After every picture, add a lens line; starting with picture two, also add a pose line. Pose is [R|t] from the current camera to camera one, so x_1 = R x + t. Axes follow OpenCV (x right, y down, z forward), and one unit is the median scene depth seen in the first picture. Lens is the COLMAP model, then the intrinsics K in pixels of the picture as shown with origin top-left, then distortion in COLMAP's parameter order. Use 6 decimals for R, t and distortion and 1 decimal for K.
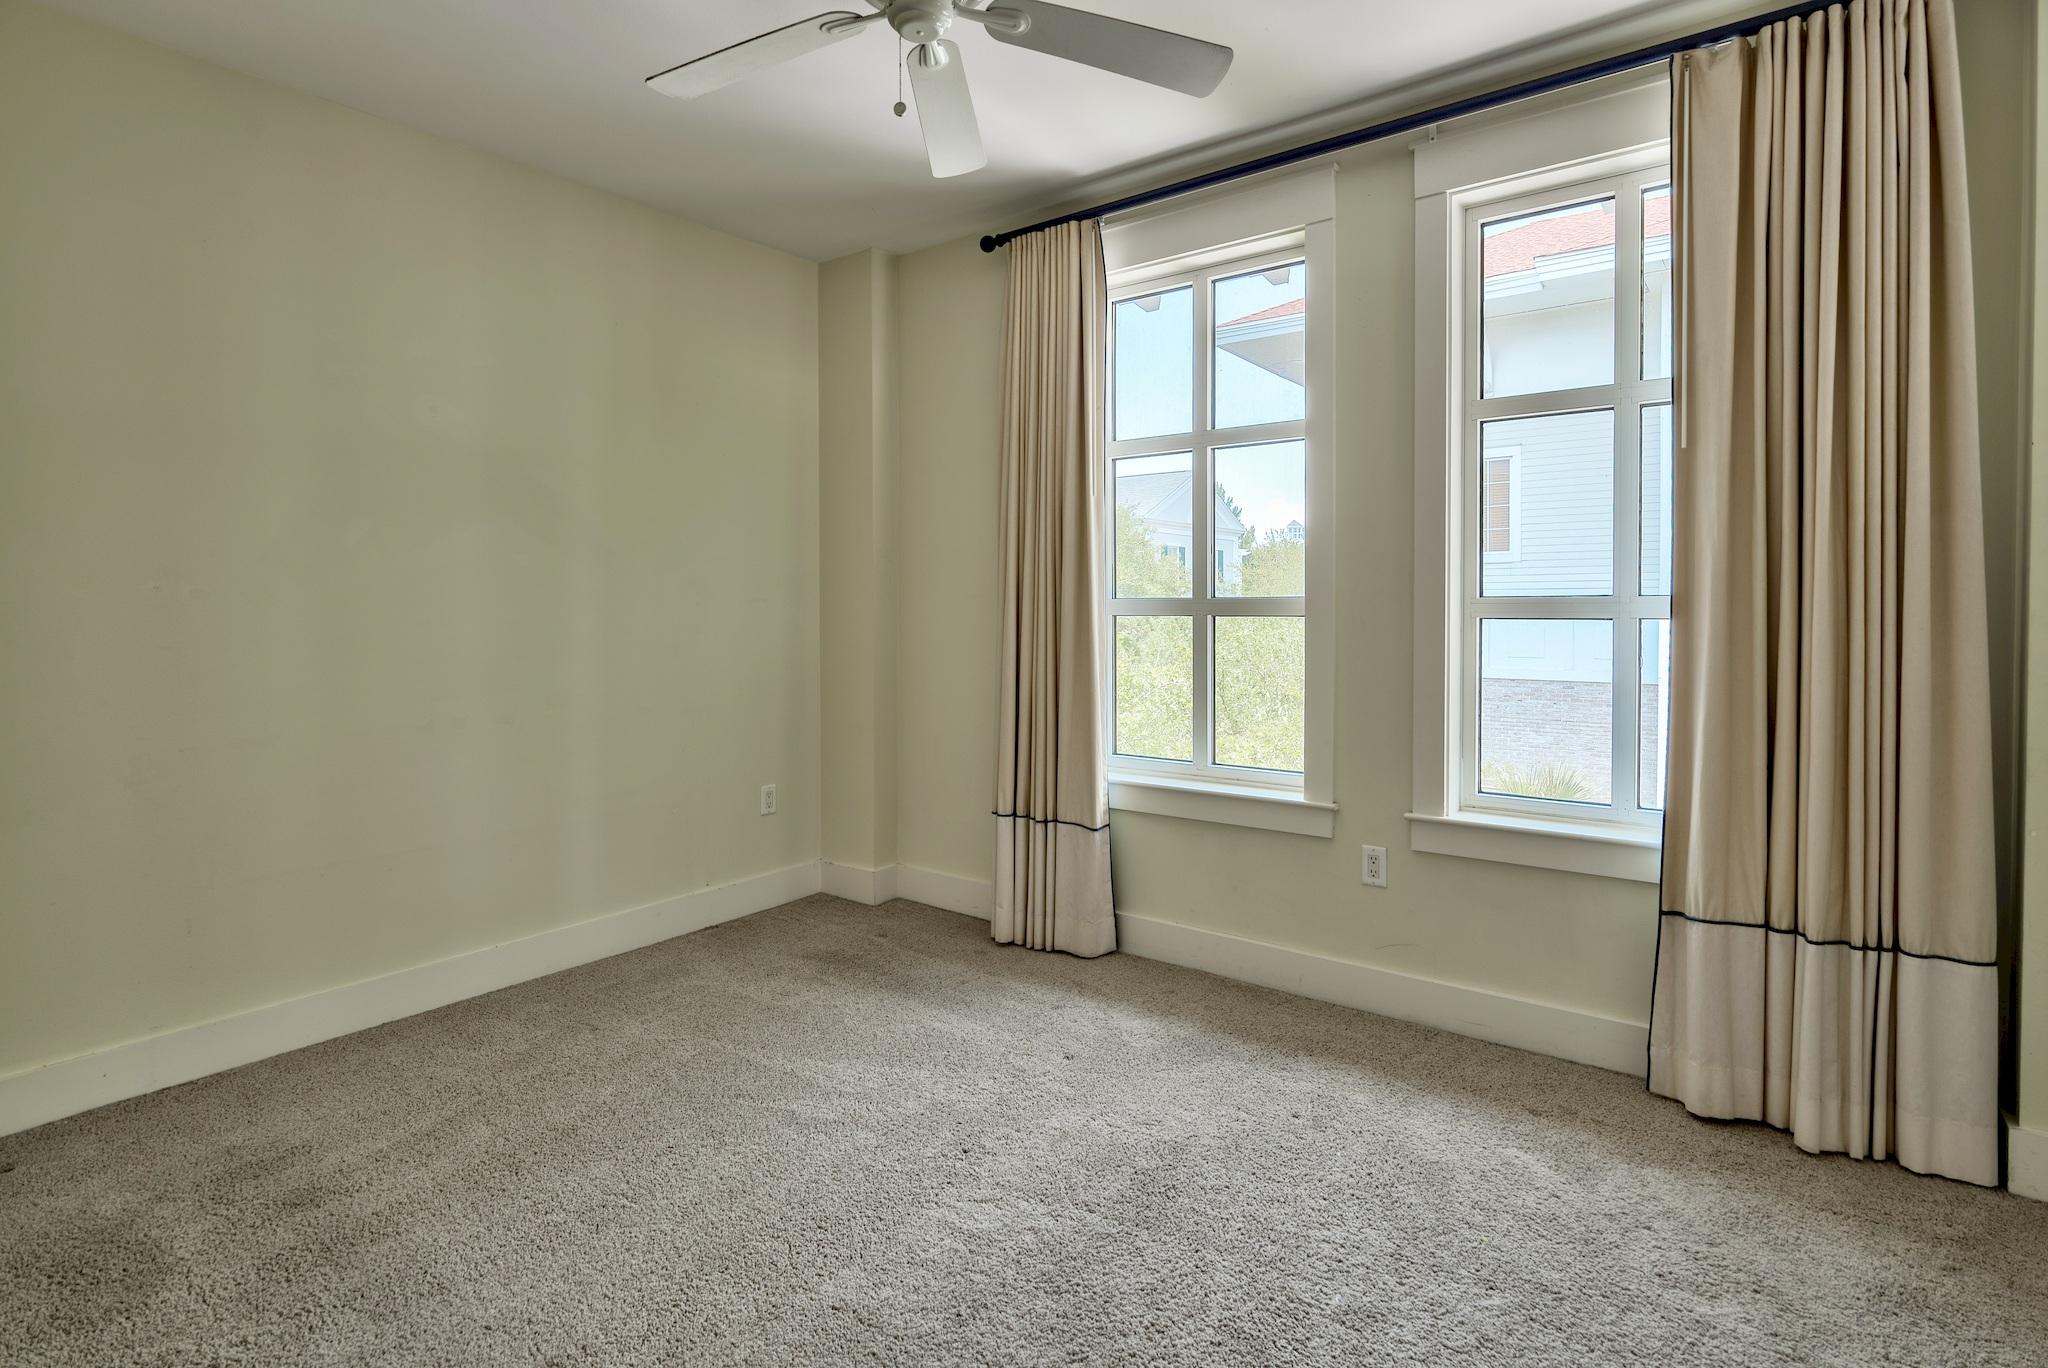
lens RADIAL K [[999.2, 0, 1022.8], [0, 999.2, 634.1], [0, 0, 1]] dist [-0.001276, -0.000136]
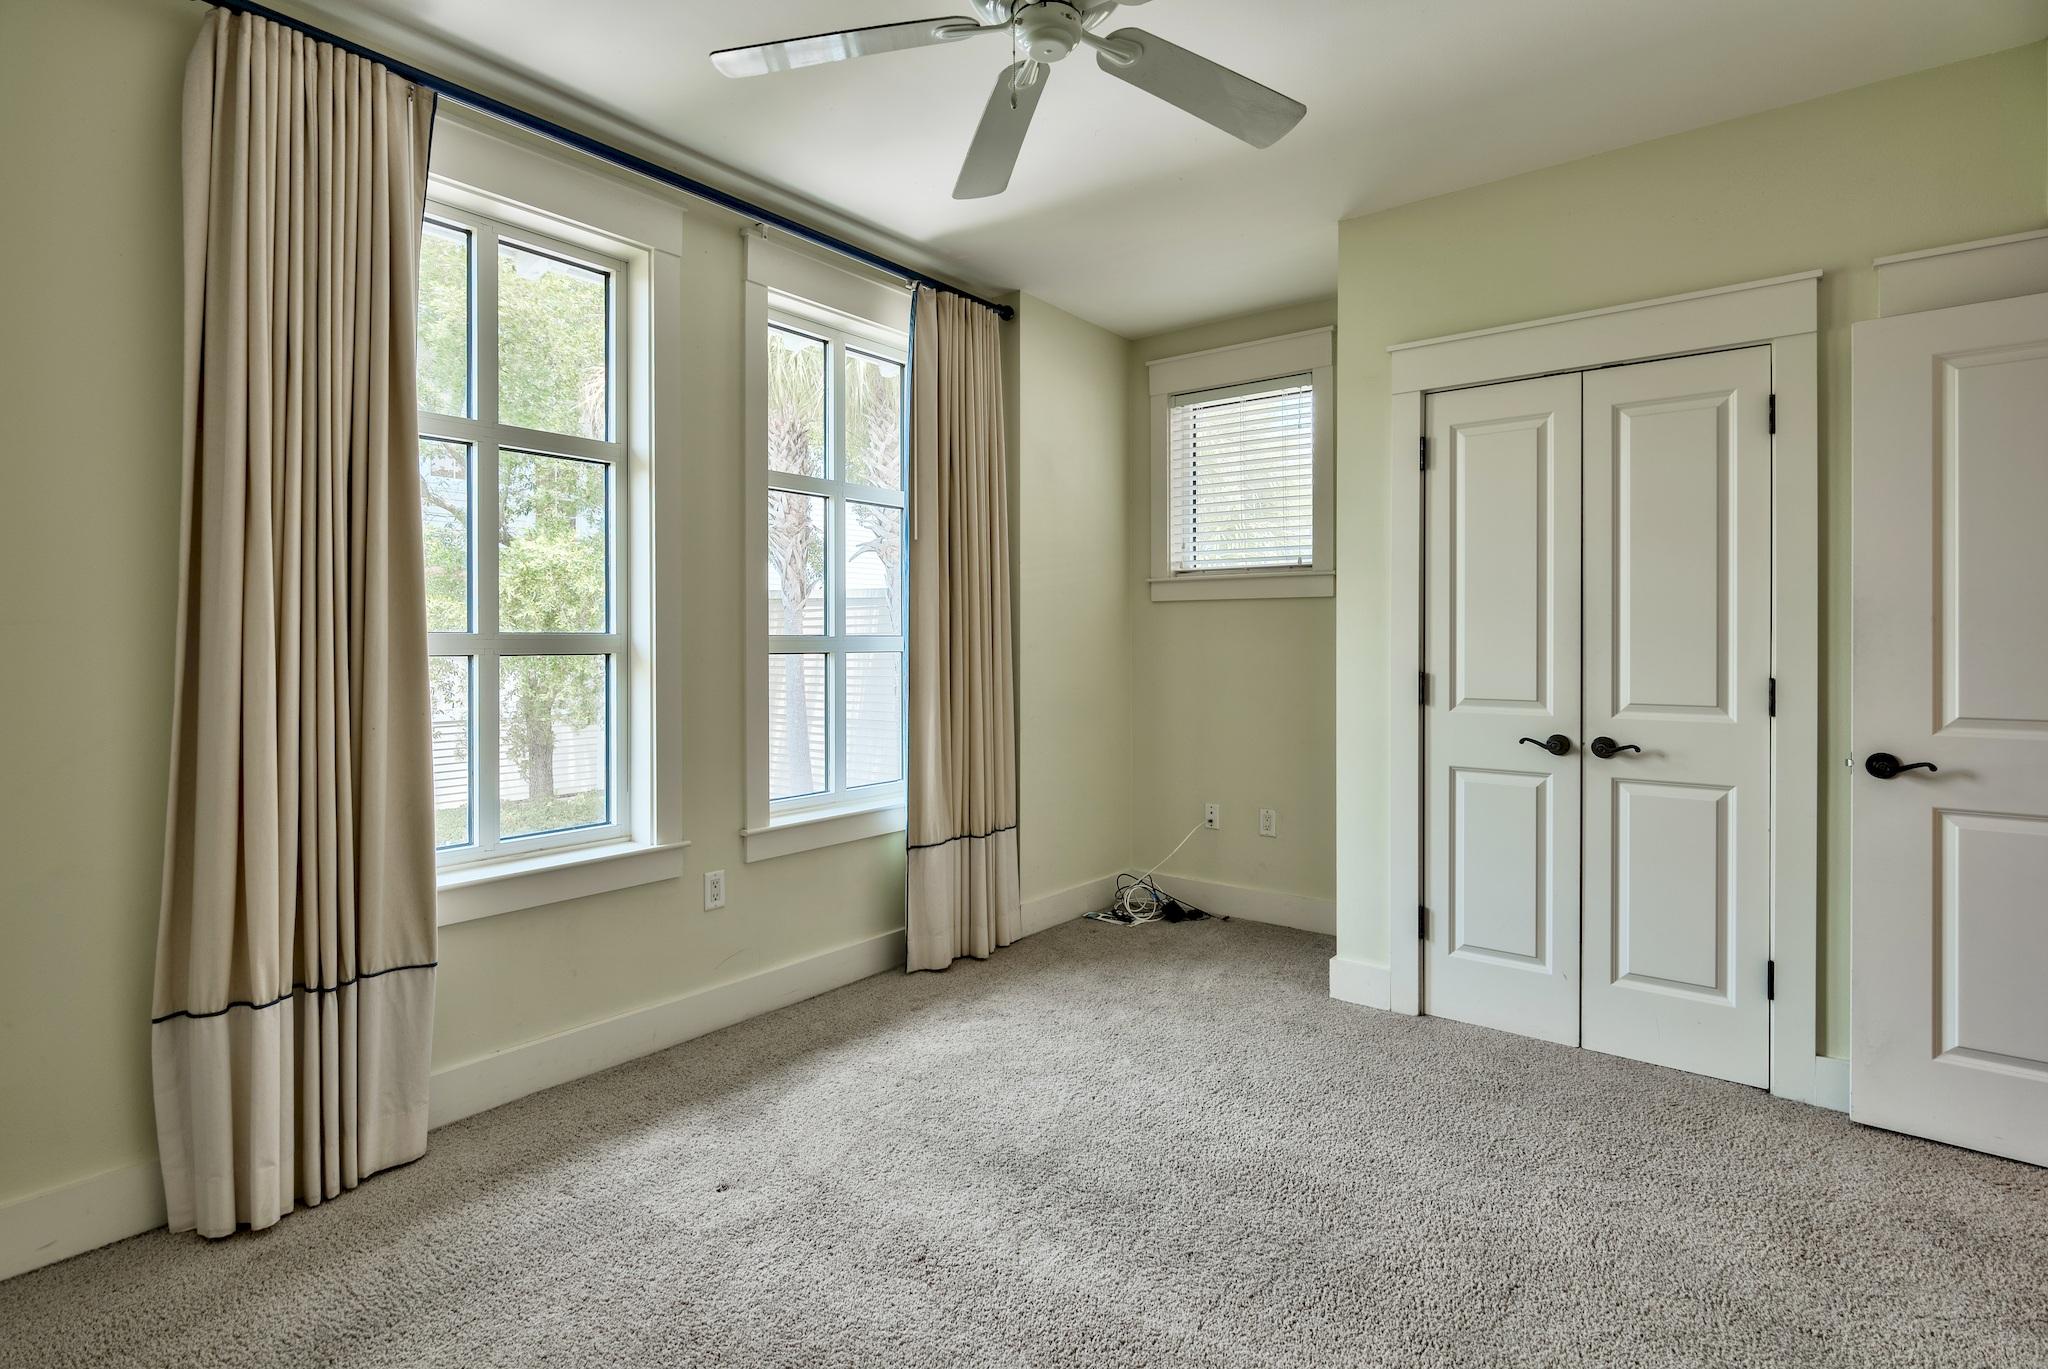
lens RADIAL K [[1017.2, 0, 1021.5], [0, 1017.2, 646.9], [0, 0, 1]] dist [-0.006633, -0.000444]
pose [[0.021681, -0.006094, 0.999746, -0.766658], [0.026971, 0.999621, 0.005508, -0.022219], [-0.999401, 0.026845, 0.021837, 0.701370]]
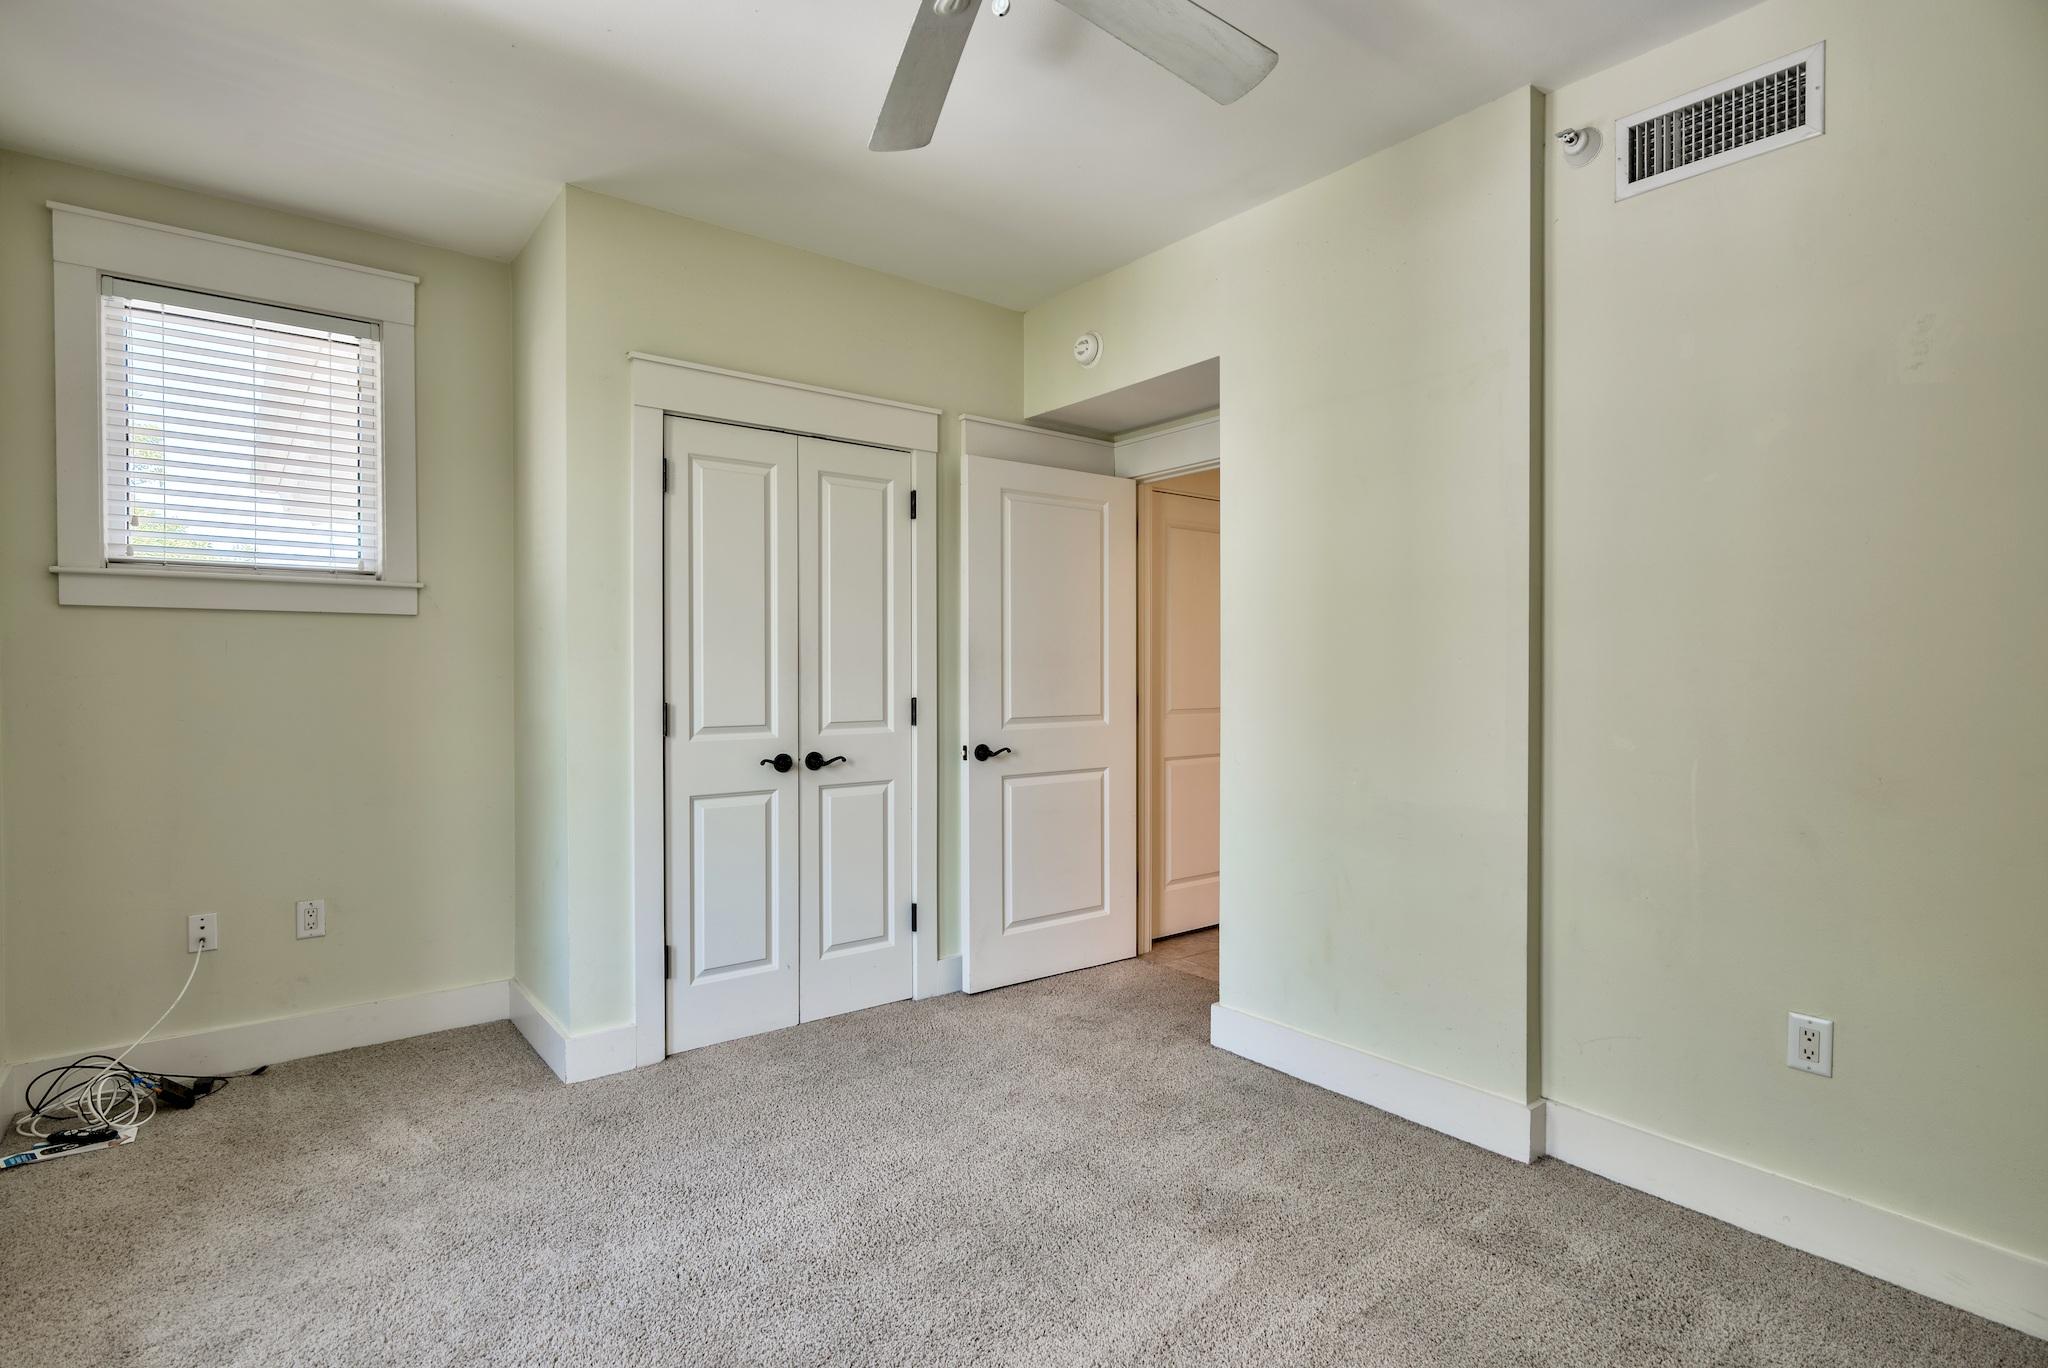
lens RADIAL K [[991.6, 0, 1024.0], [0, 991.6, 684.0], [0, 0, 1]] dist [-0.003579, -0.000308]
pose [[-0.967087, -0.003816, 0.254416, -0.238237], [0.006646, 0.999168, 0.040249, -0.036969], [-0.254357, 0.040615, -0.966257, 1.240745]]
